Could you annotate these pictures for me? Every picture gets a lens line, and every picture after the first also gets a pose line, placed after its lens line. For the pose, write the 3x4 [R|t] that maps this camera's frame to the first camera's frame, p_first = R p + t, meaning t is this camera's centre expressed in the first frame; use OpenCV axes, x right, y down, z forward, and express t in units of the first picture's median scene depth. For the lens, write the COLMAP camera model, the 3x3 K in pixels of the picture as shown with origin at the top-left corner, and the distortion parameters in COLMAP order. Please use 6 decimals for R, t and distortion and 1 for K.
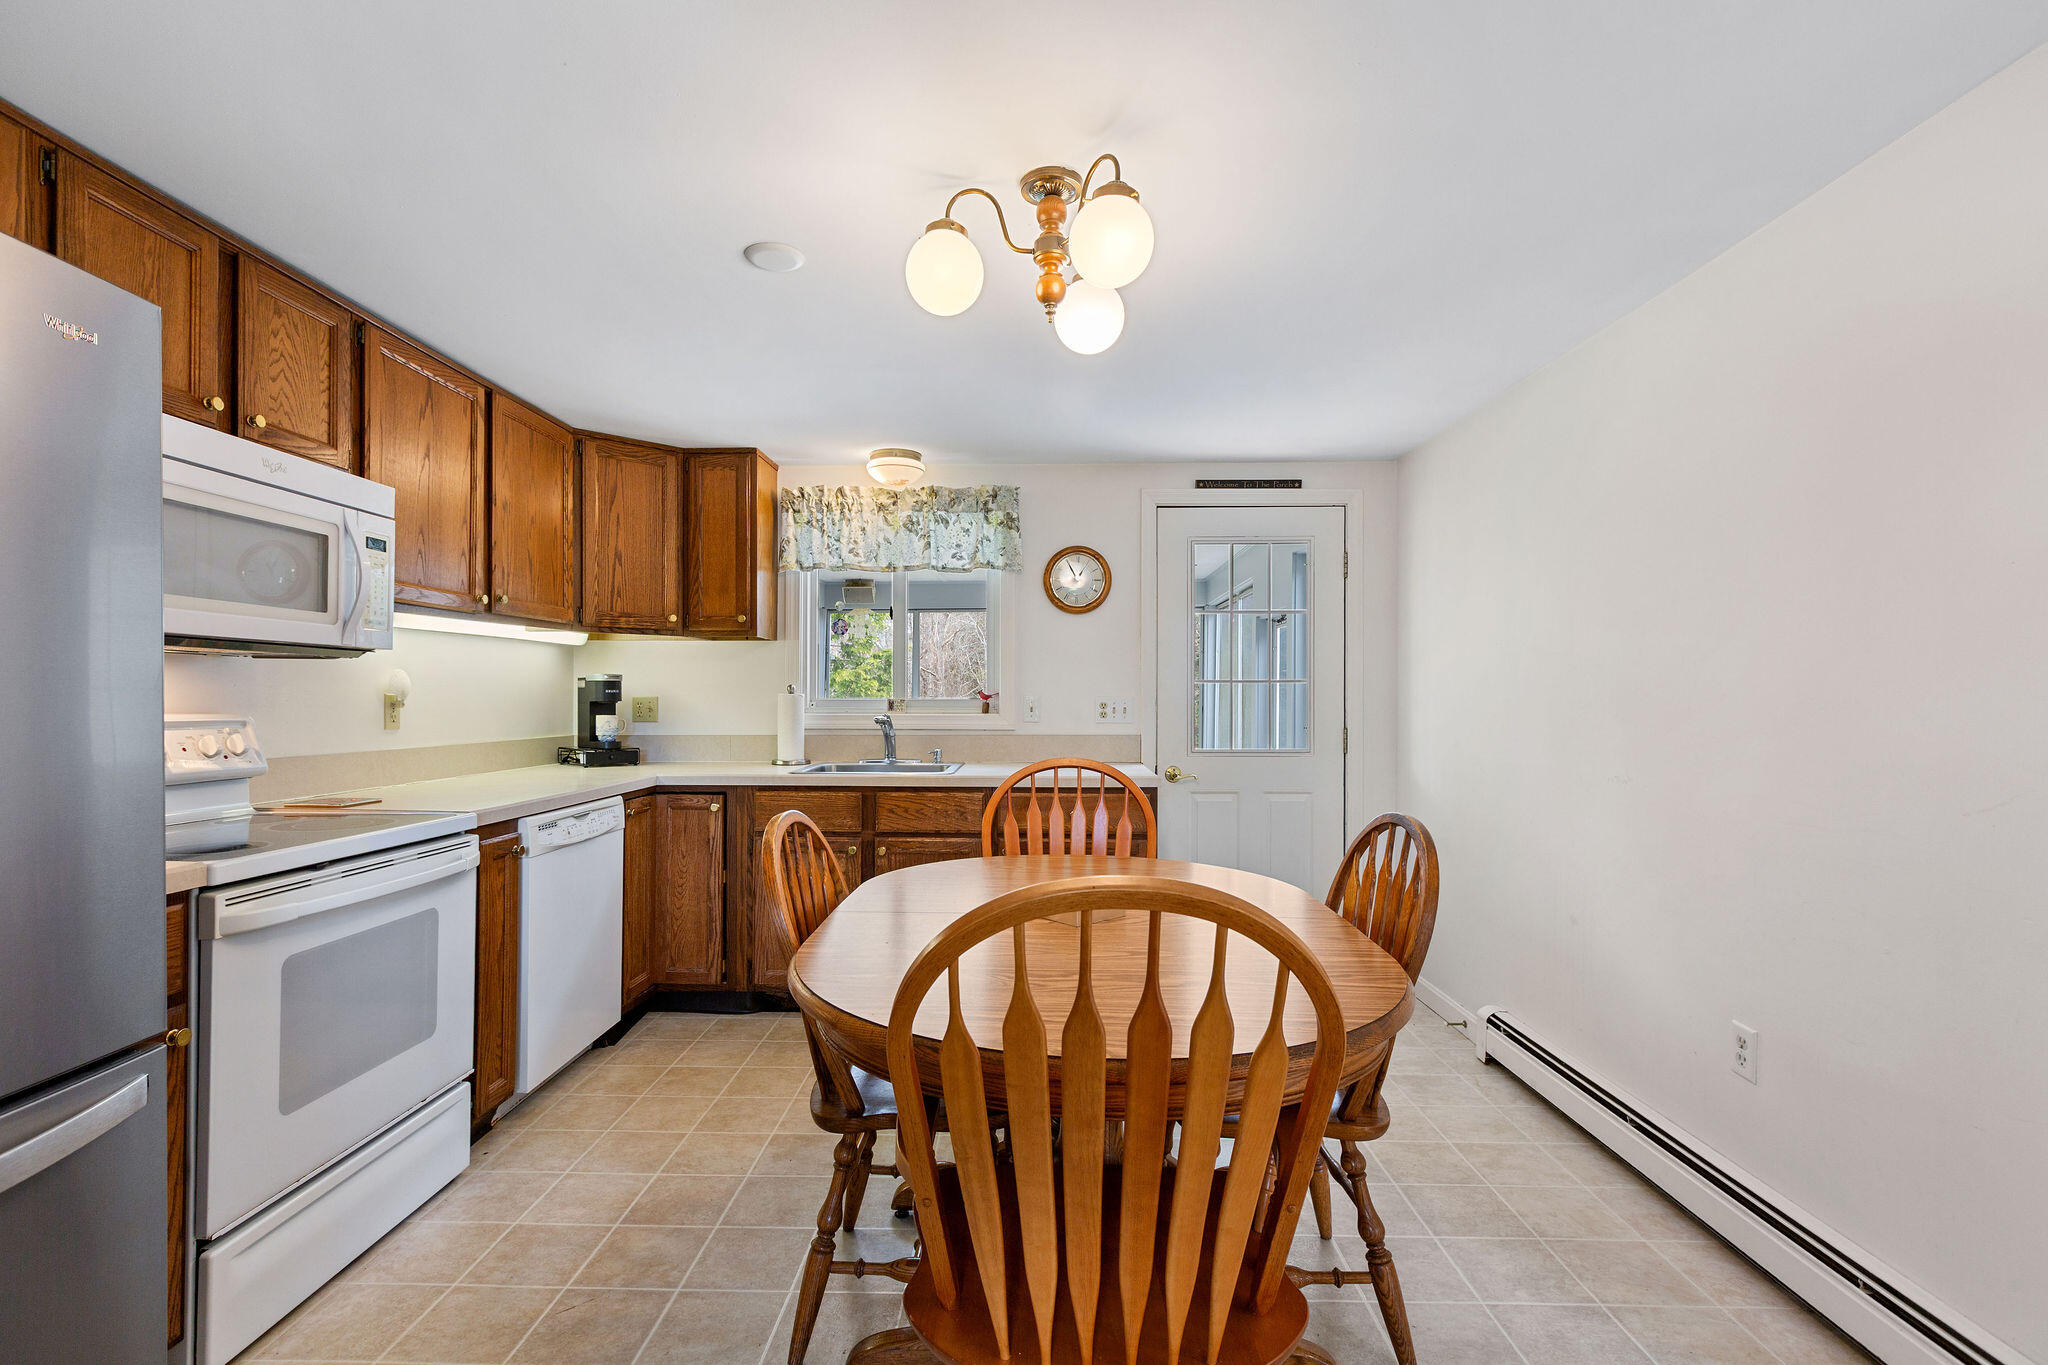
lens RADIAL K [[935.2, 0, 1021.1], [0, 935.2, 690.8], [0, 0, 1]] dist [-0.004268, 0.000055]
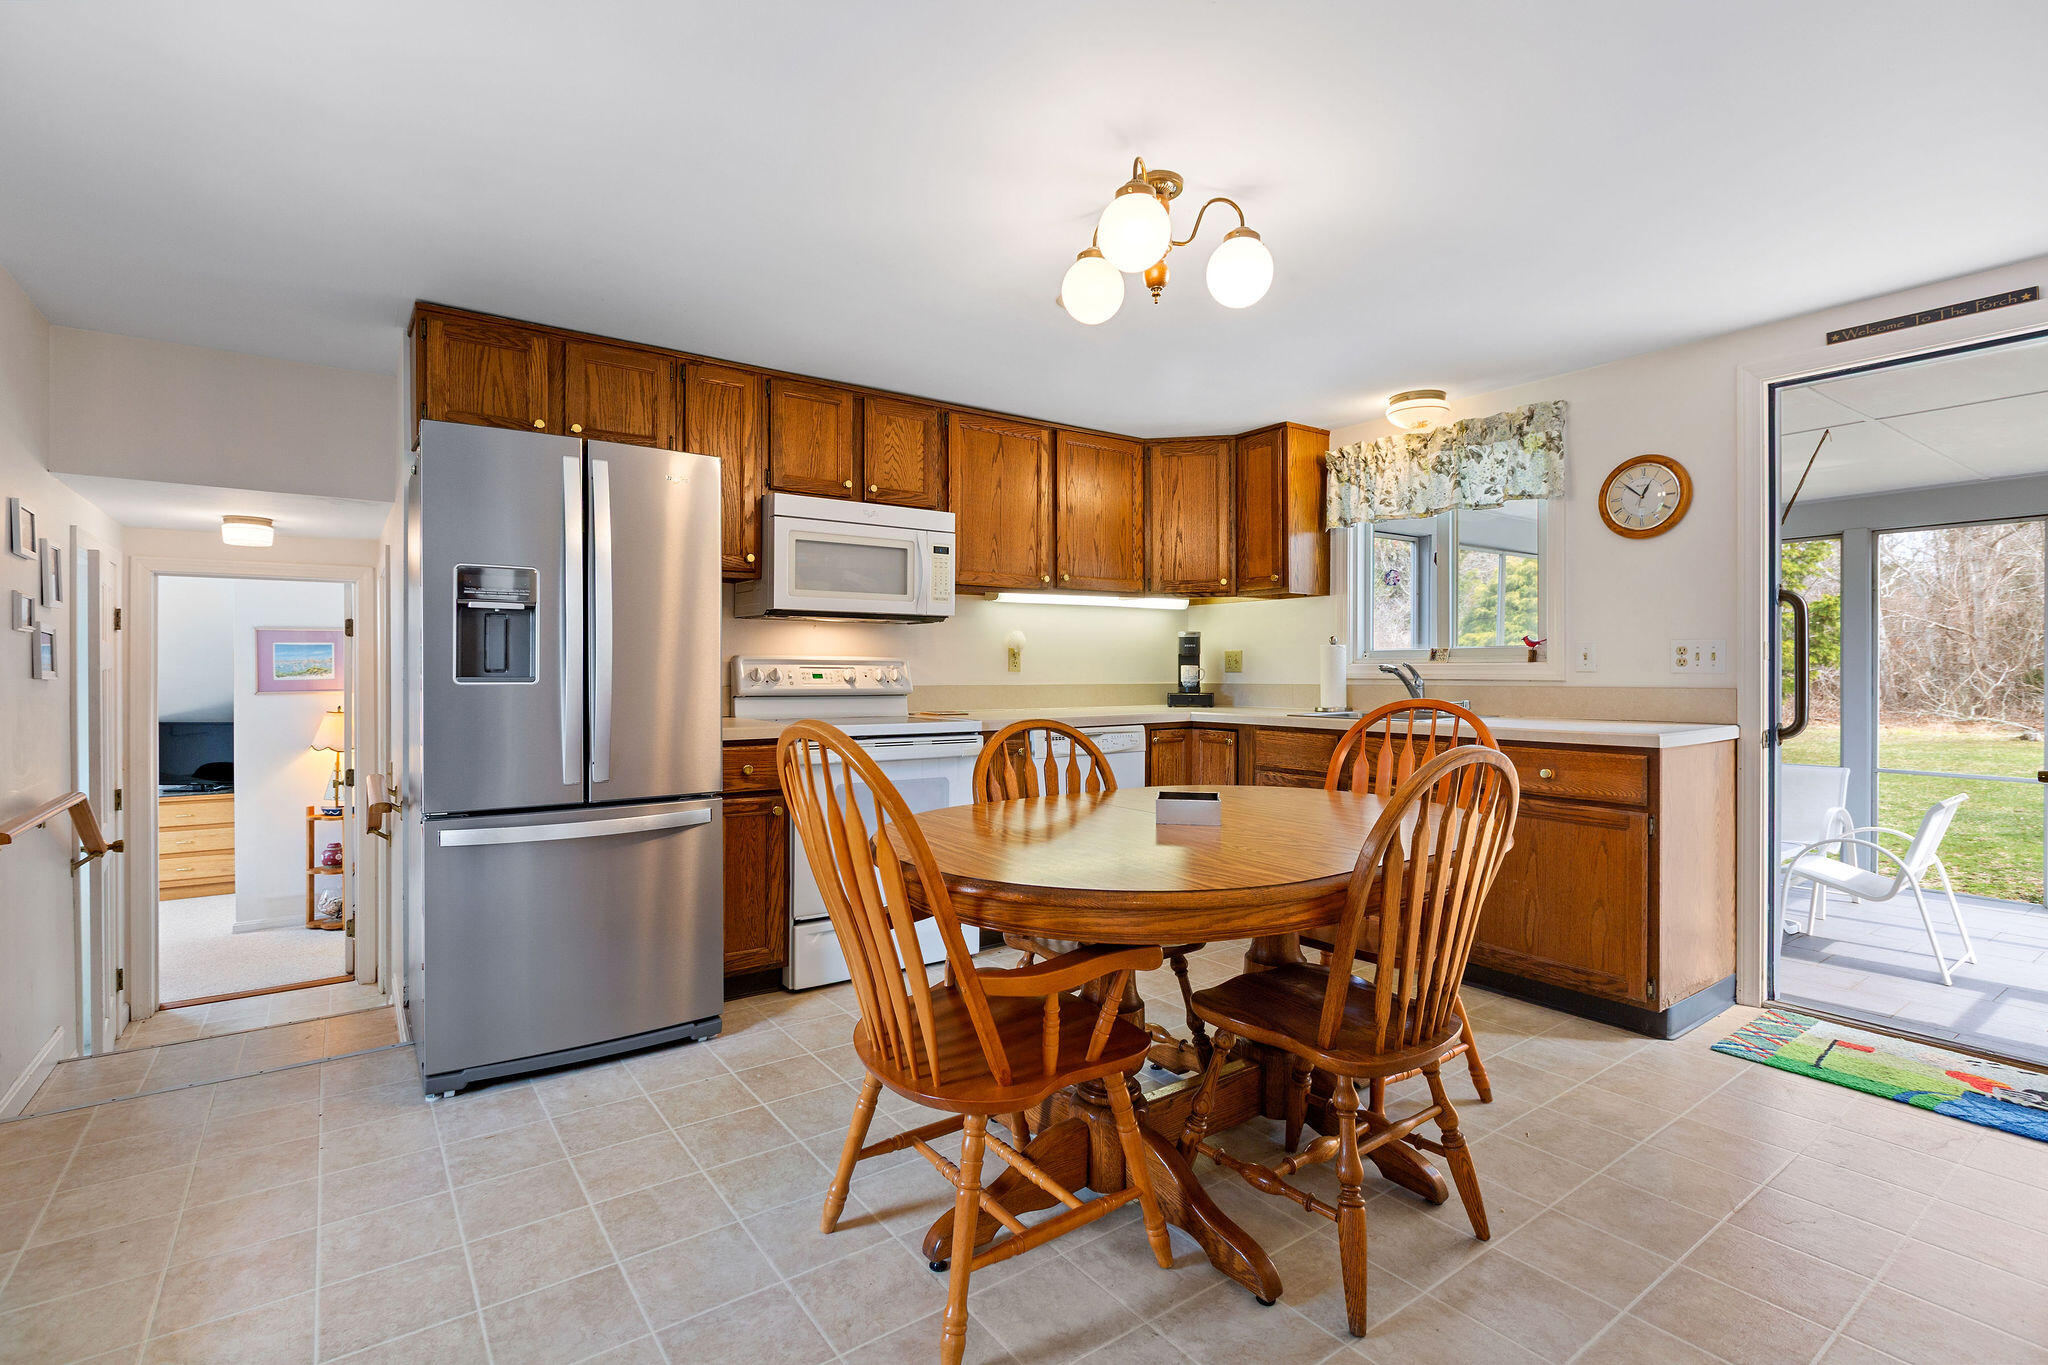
lens RADIAL K [[942.9, 0, 1013.6], [0, 942.9, 641.8], [0, 0, 1]] dist [-0.004177, 0.000182]
pose [[0.602926, -0.025449, -0.797391, 0.385380], [0.007020, 0.999622, -0.026595, 0.025500], [0.797767, 0.010437, 0.602876, 0.072266]]
